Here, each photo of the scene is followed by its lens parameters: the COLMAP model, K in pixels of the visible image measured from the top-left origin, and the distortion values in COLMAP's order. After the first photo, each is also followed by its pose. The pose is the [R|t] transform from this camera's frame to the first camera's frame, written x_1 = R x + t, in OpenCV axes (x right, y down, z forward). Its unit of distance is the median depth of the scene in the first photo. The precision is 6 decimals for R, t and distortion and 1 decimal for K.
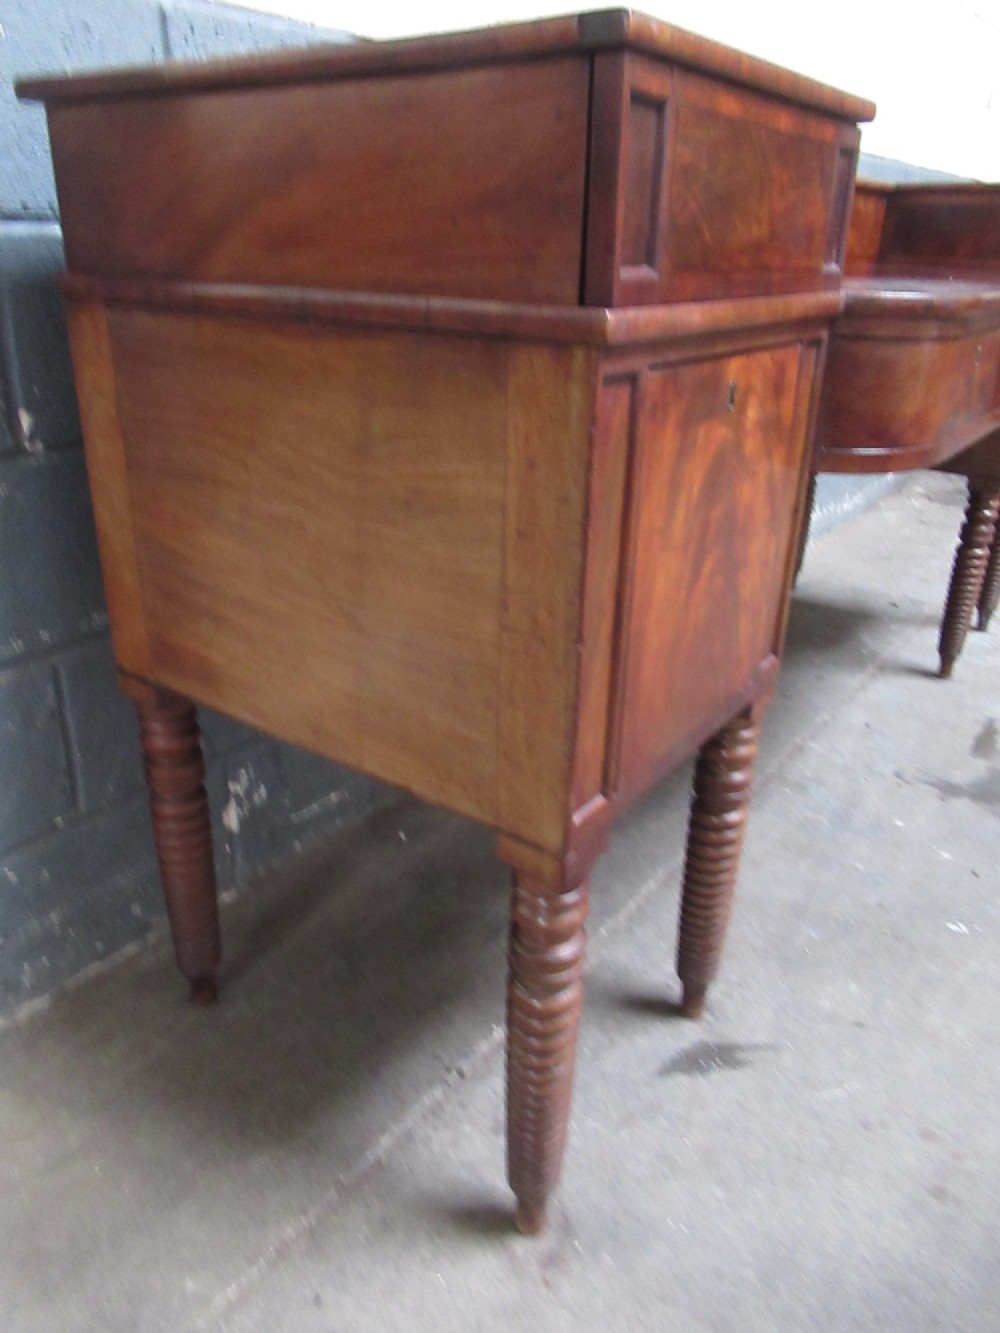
lens RADIAL K [[995.7, 0, 491.9], [0, 995.7, 661.2], [0, 0, 1]] dist [-0.014198, 0.009405]
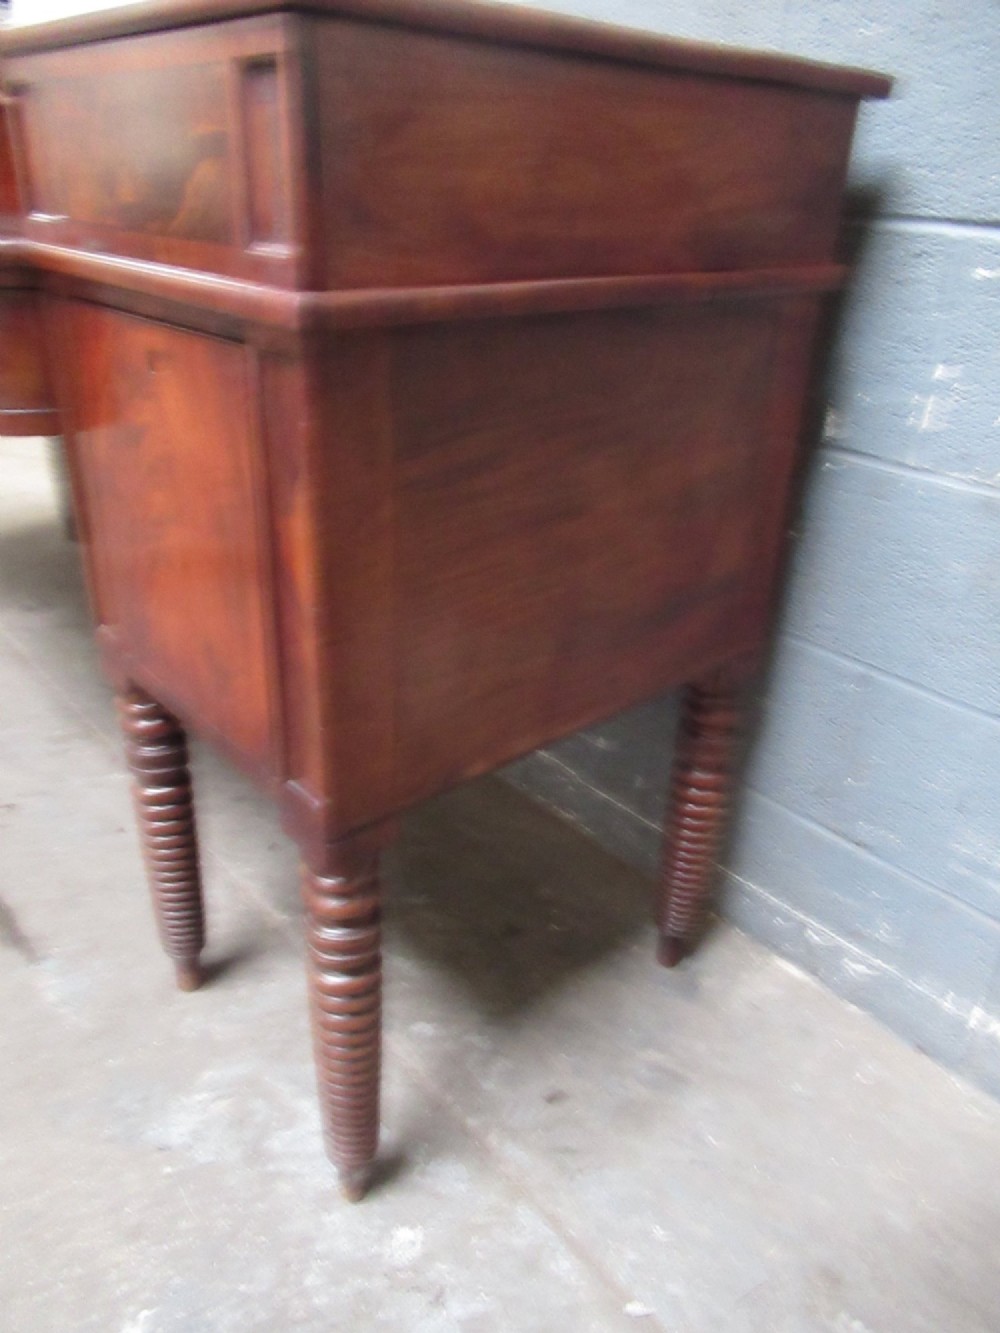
lens RADIAL K [[995.7, 0, 503.1], [0, 995.7, 659.8], [0, 0, 1]] dist [-0.014198, 0.009405]
pose [[-0.211743, 0.403672, -0.890064, 1.585468], [-0.426806, 0.781088, 0.455783, -0.853436], [0.879205, 0.476394, 0.006900, 2.011575]]
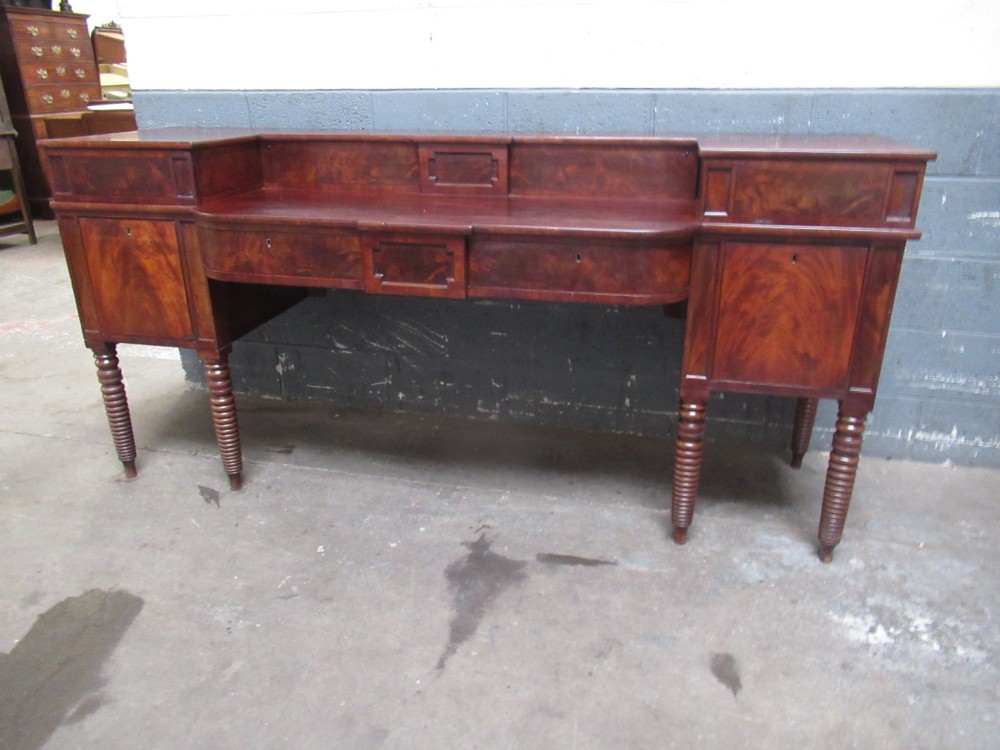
lens RADIAL K [[747.0, 0, 498.9], [0, 747.0, 376.6], [0, 0, 1]] dist [-0.014198, 0.009405]
pose [[0.389047, 0.323433, -0.862574, 2.033142], [-0.350983, 0.917759, 0.185821, -0.481093], [0.851736, 0.230455, 0.470571, 0.666457]]
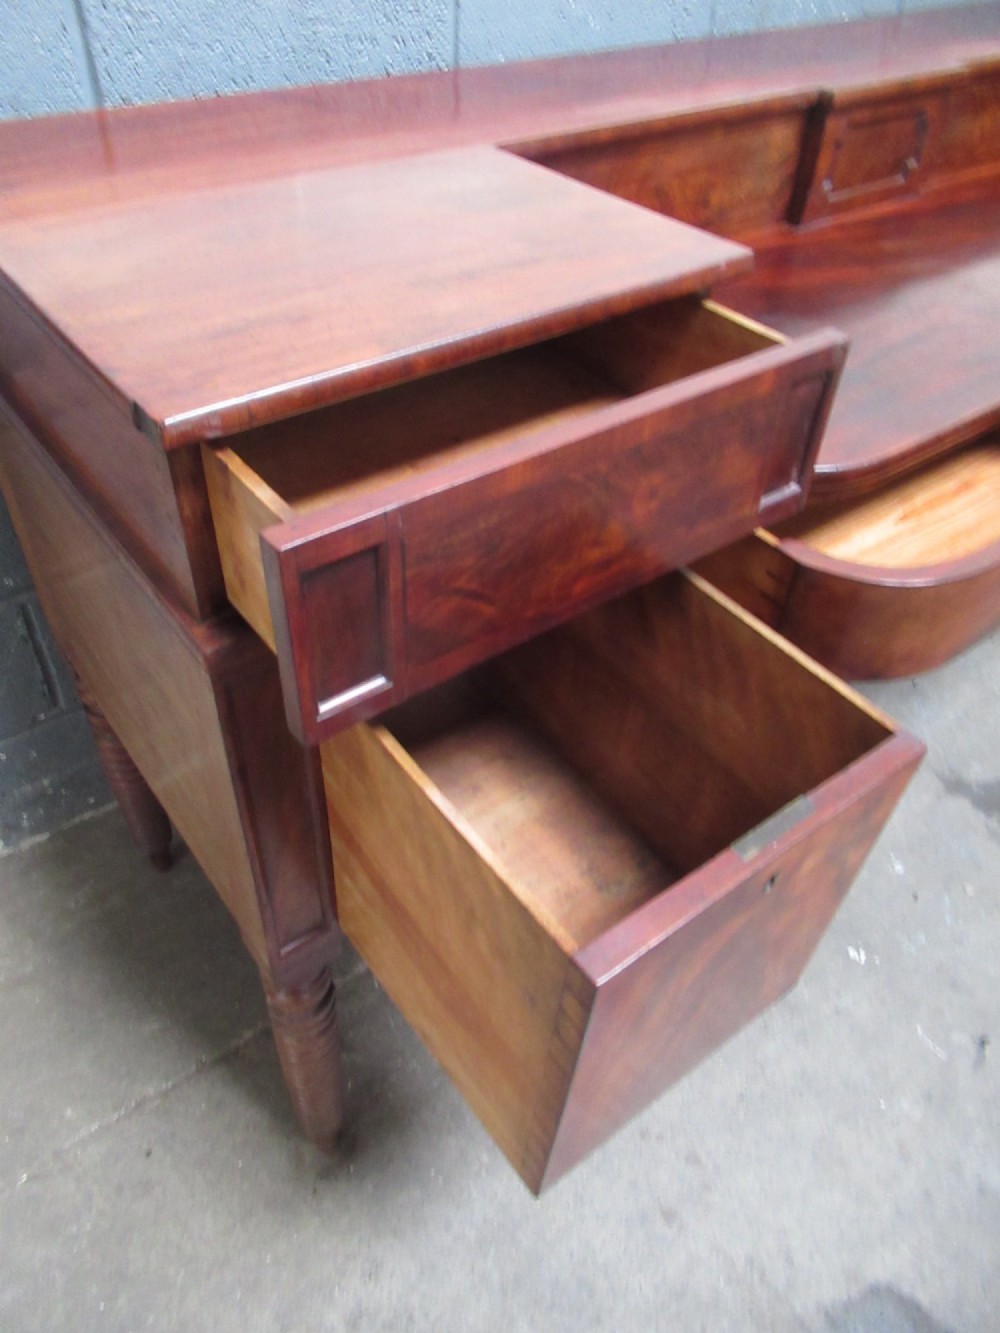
lens RADIAL K [[995.7, 0, 497.0], [0, 995.7, 663.4], [0, 0, 1]] dist [-0.014198, 0.009405]
pose [[0.957905, 0.206039, -0.199915, 0.308968], [-0.131164, 0.933529, 0.333646, -0.364451], [0.255371, -0.293379, 0.921257, 0.063422]]
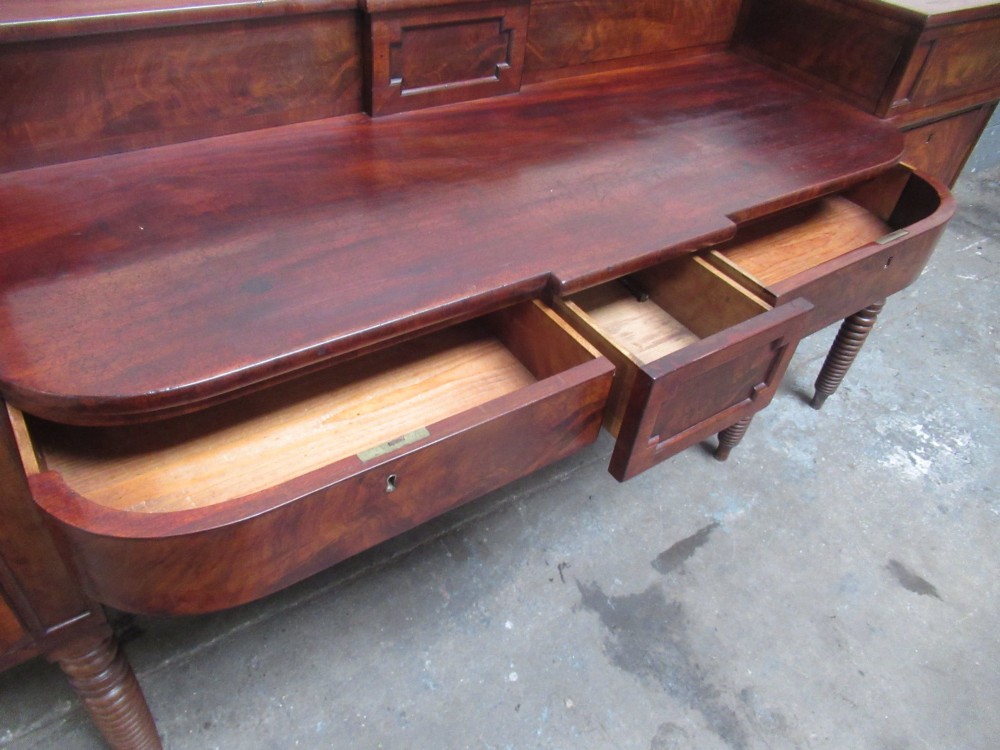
lens RADIAL K [[747.0, 0, 499.7], [0, 747.0, 378.7], [0, 0, 1]] dist [-0.014198, 0.009405]
pose [[0.941519, 0.270593, -0.200800, 0.699095], [-0.198411, 0.926859, 0.318693, -0.509254], [0.272349, -0.260214, 0.926345, 0.410814]]
